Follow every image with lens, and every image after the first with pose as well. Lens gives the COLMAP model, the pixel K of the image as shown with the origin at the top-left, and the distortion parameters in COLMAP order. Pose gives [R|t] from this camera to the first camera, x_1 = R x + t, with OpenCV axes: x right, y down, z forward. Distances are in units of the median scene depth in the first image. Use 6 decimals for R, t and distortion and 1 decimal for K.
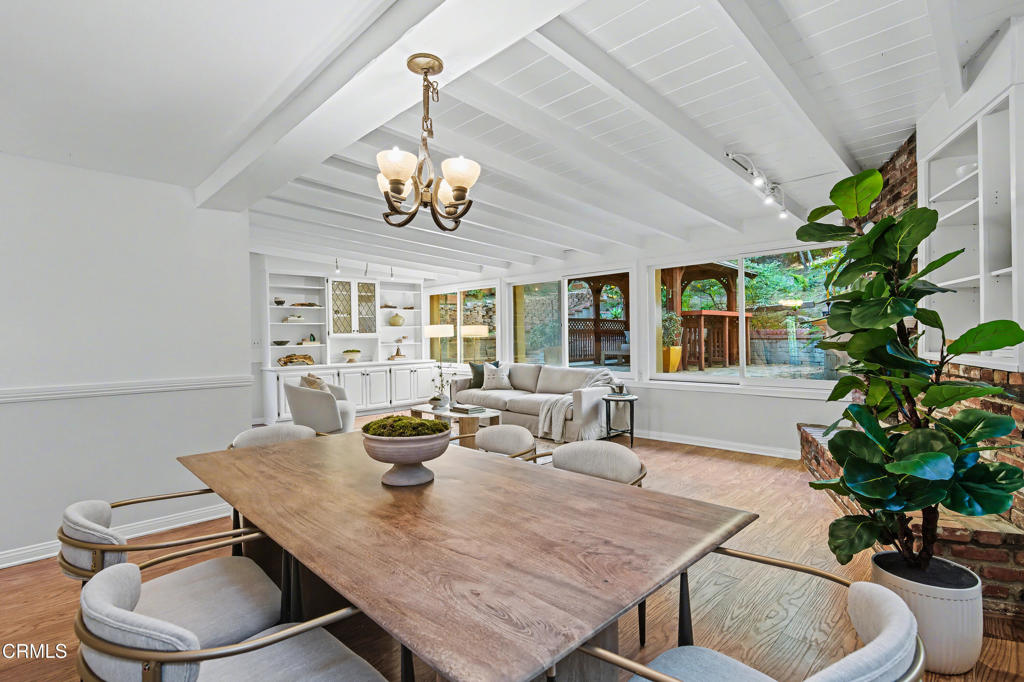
lens RADIAL K [[495.6, 0, 513.7], [0, 495.6, 335.4], [0, 0, 1]] dist [0.006116, 0.000986]
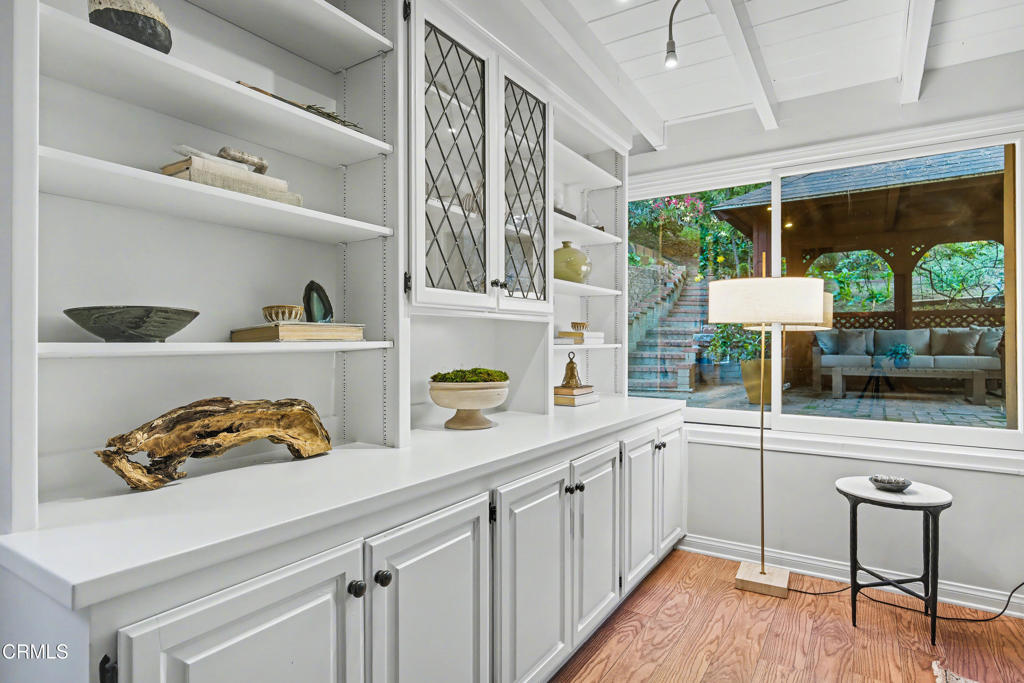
lens RADIAL K [[540.6, 0, 512.0], [0, 540.6, 341.5], [0, 0, 1]] dist [-0.001448, -0.000106]
pose [[0.975355, 0.017319, 0.219961, -0.376485], [-0.017007, 0.999850, -0.003313, 0.018108], [-0.219986, -0.000509, 0.975503, 0.783319]]
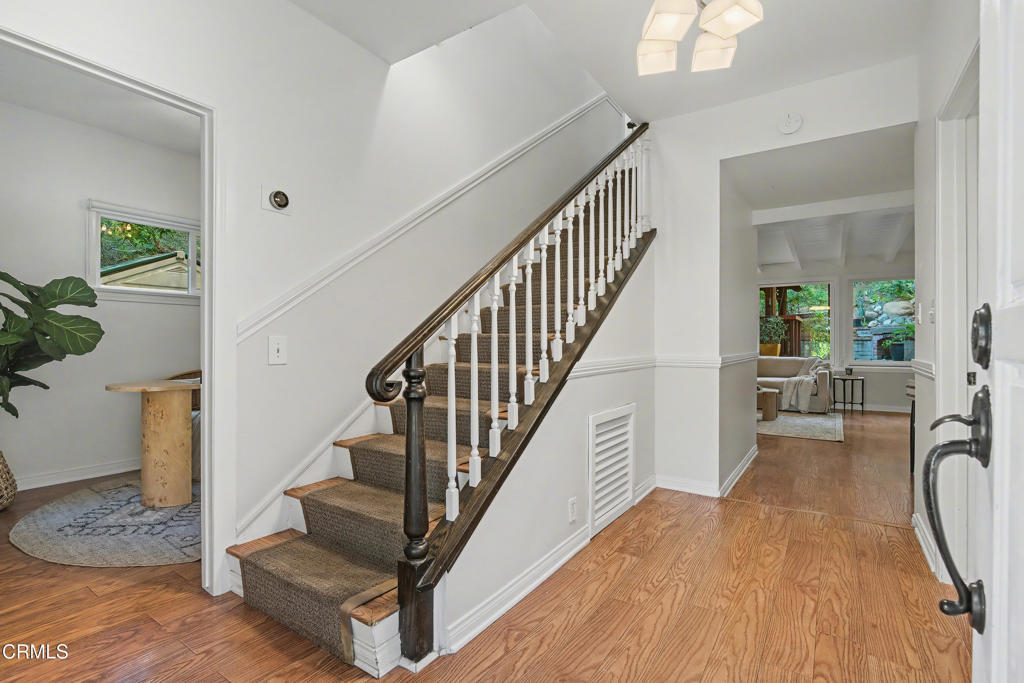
lens RADIAL K [[478.6, 0, 512.0], [0, 478.6, 341.5], [0, 0, 1]] dist [-0.001023, 0.000622]
pose [[0.980245, 0.018029, 0.196963, -0.659849], [-0.017651, 0.999837, -0.003673, 0.036152], [-0.196997, 0.000124, 0.980404, -0.044147]]
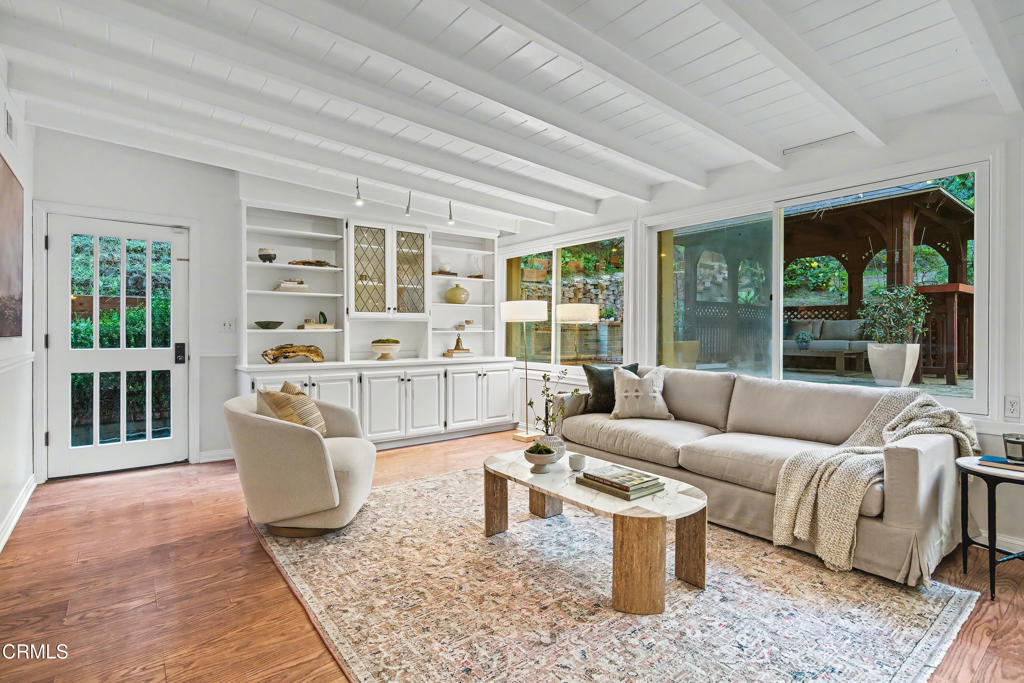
lens RADIAL K [[495.6, 0, 513.7], [0, 495.6, 335.9], [0, 0, 1]] dist [0.006116, 0.000986]
pose [[0.993102, 0.016817, -0.116039, -0.097661], [-0.015521, 0.999807, 0.012068, 0.015735], [0.116219, -0.010184, 0.993171, 0.413126]]
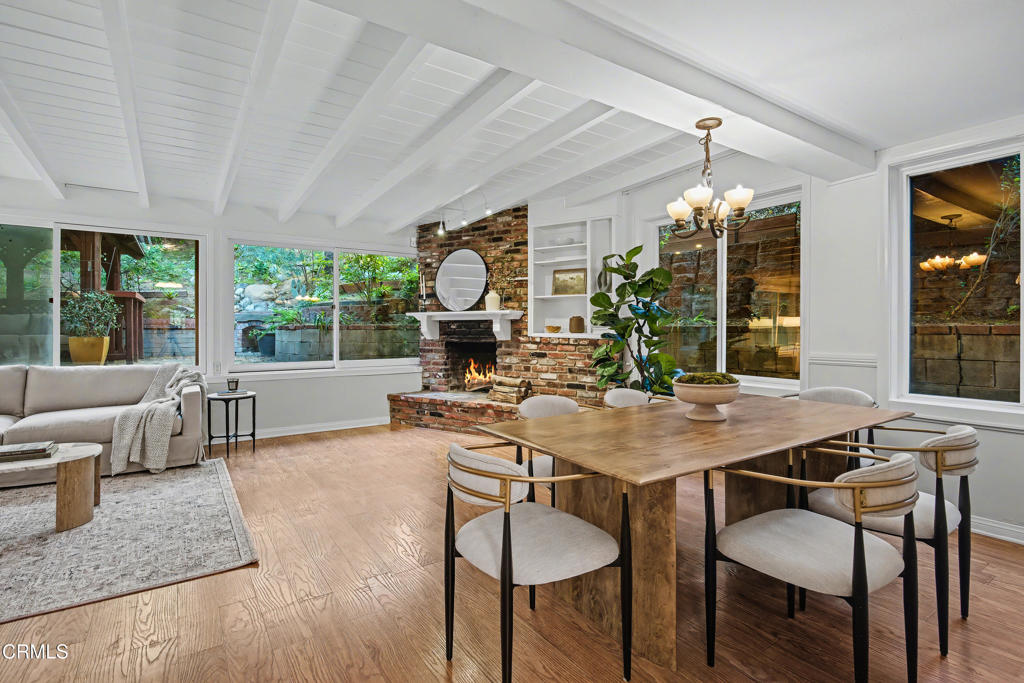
lens RADIAL K [[495.6, 0, 513.7], [0, 495.6, 335.9], [0, 0, 1]] dist [0.006116, 0.000986]
pose [[0.181961, 0.001237, 0.983305, -0.366263], [-0.007433, 0.999972, 0.000118, 0.017736], [-0.983278, -0.007331, 0.181965, 0.290290]]
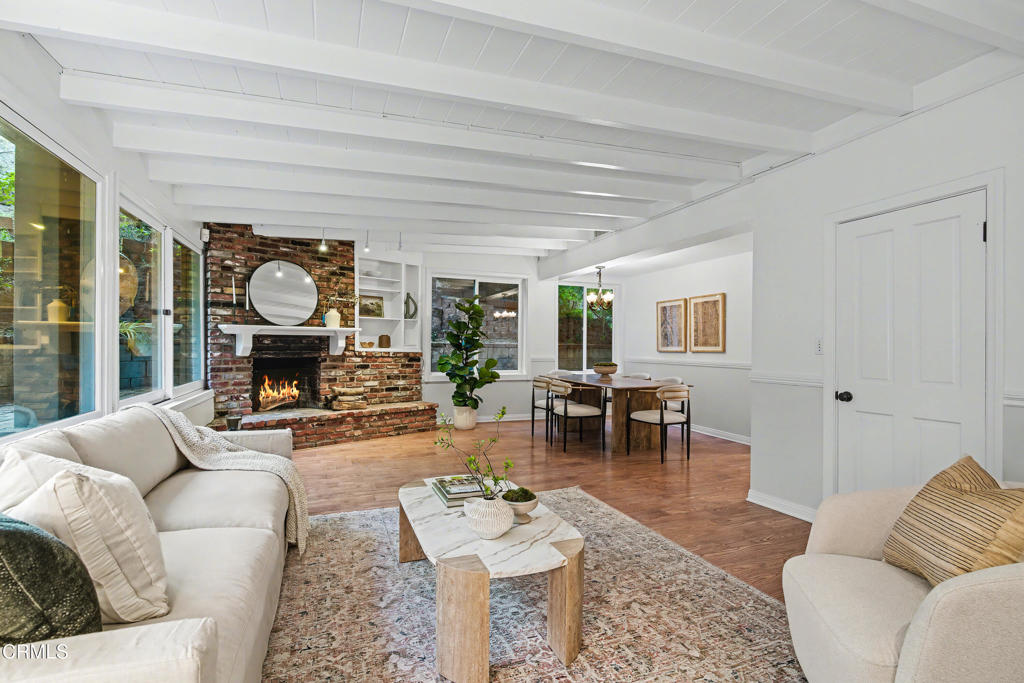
lens RADIAL K [[478.6, 0, 512.0], [0, 478.6, 341.5], [0, 0, 1]] dist [-0.001023, 0.000622]
pose [[-0.915142, 0.007718, 0.403059, -0.223469], [0.001572, 0.999877, -0.015576, 0.015604], [-0.403129, -0.013620, -0.915042, 1.001075]]
